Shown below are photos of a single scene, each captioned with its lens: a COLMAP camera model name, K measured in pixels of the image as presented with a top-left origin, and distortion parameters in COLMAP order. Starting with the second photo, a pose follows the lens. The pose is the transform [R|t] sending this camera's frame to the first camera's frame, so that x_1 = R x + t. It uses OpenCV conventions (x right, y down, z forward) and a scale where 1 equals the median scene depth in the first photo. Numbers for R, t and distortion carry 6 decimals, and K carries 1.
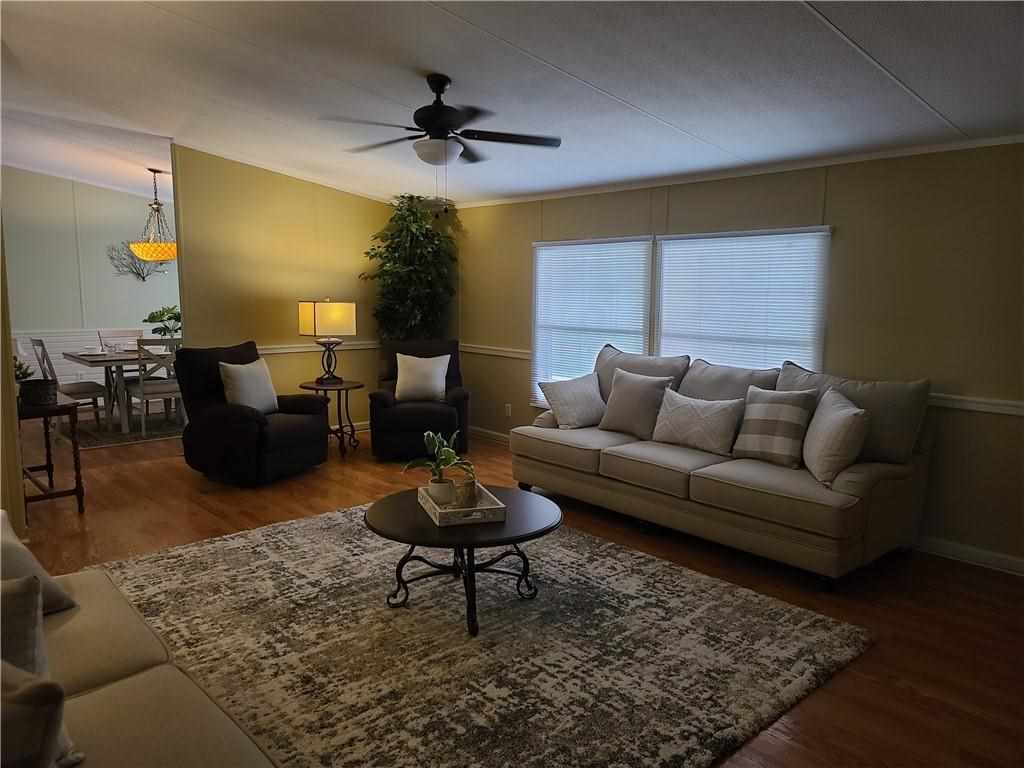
lens RADIAL K [[746.6, 0, 512.0], [0, 746.6, 382.5], [0, 0, 1]] dist [0.074062, -0.059277]
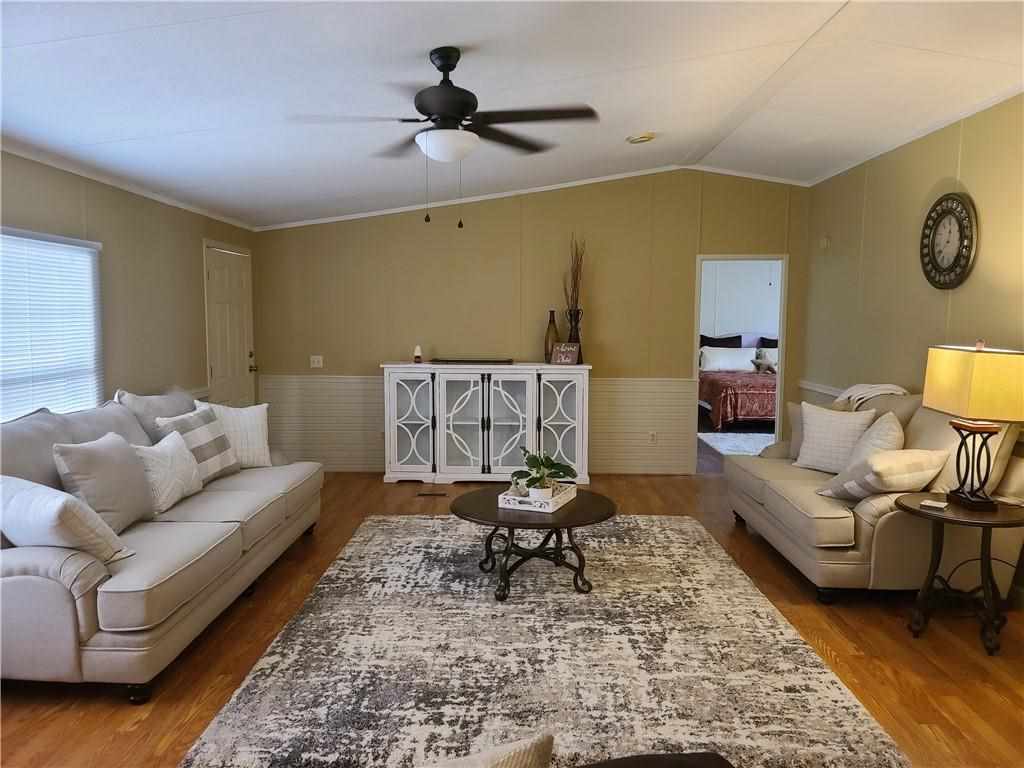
lens RADIAL K [[746.6, 0, 512.3], [0, 746.6, 386.7], [0, 0, 1]] dist [0.074062, -0.059277]
pose [[-0.740069, -0.075526, 0.668277, -0.861478], [0.075221, 0.978144, 0.193848, -0.254174], [-0.668311, 0.193729, -0.718212, 1.936446]]
